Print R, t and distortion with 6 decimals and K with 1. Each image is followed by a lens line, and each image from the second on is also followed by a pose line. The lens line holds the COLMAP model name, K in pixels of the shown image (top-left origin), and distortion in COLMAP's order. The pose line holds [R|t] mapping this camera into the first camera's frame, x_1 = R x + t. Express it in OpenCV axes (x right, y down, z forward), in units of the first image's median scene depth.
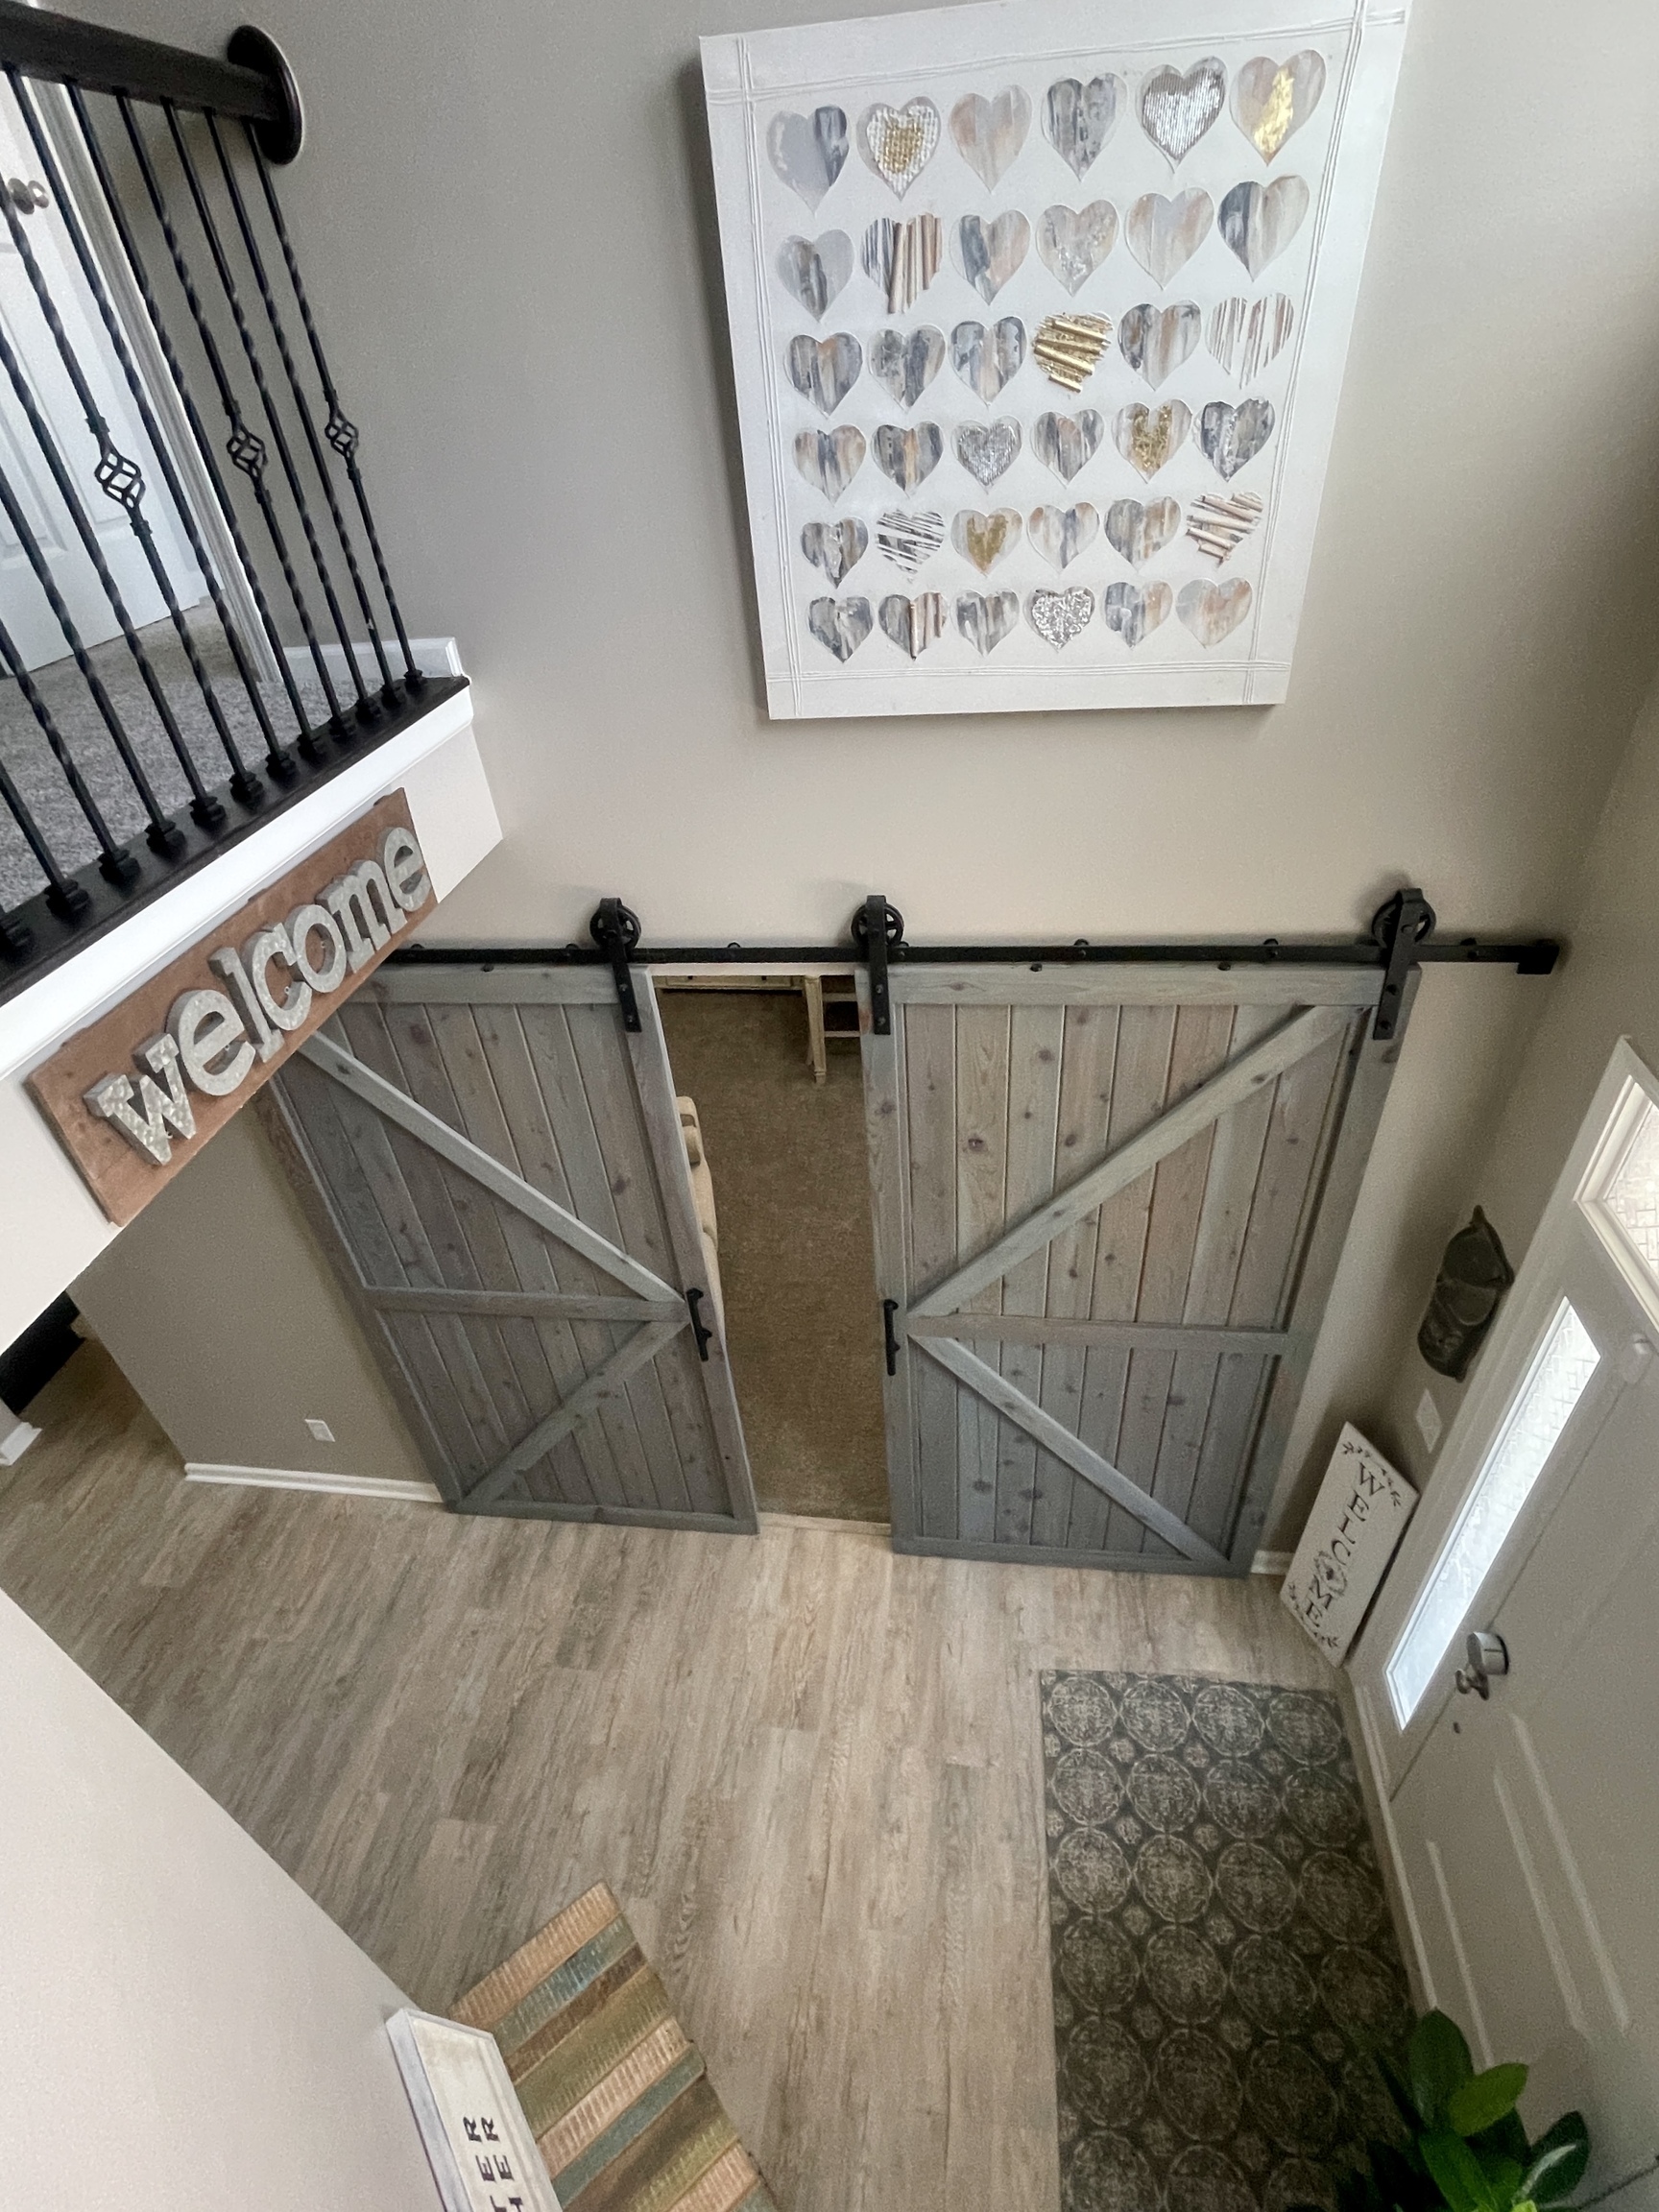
lens RADIAL K [[1065.8, 0, 834.3], [0, 1065.8, 1109.5], [0, 0, 1]] dist [-0.002578, 0.003601]
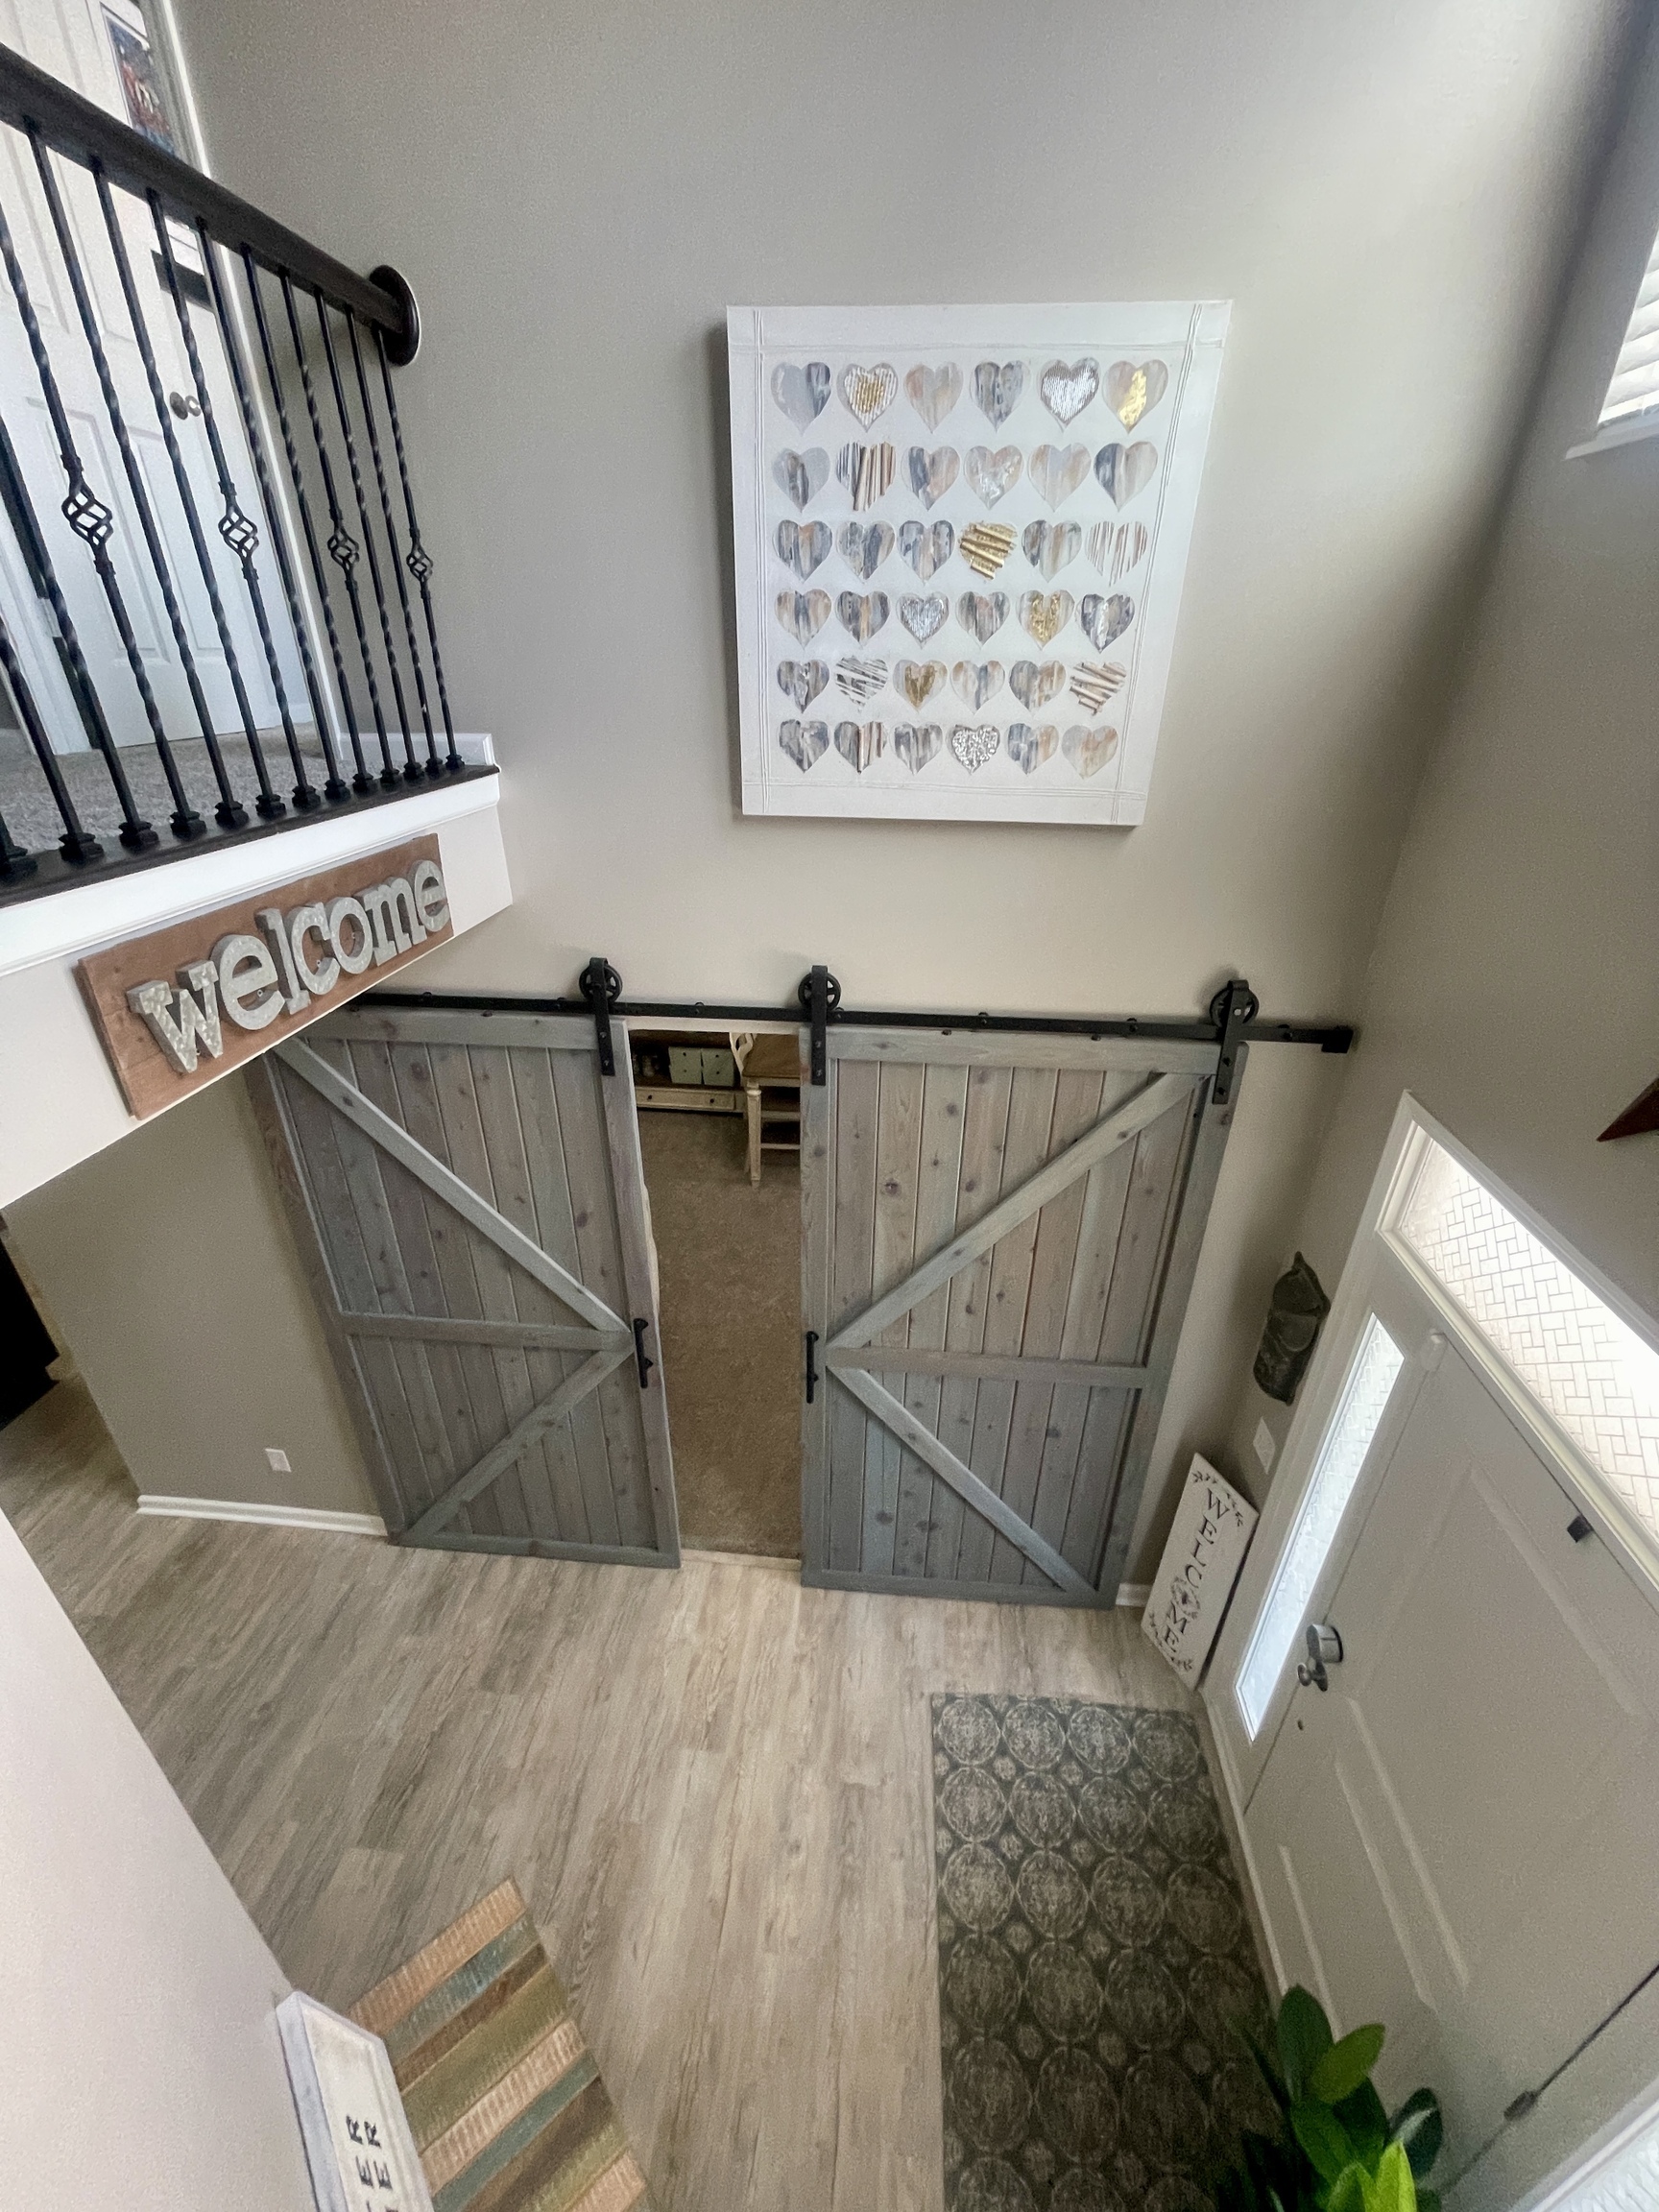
lens RADIAL K [[886.3, 0, 834.3], [0, 886.3, 1101.8], [0, 0, 1]] dist [0.000820, 0.000356]
pose [[0.995707, 0.053144, 0.075779, -0.012196], [-0.040185, 0.985760, -0.163288, 0.112471], [-0.083378, 0.159542, 0.983664, 0.016706]]
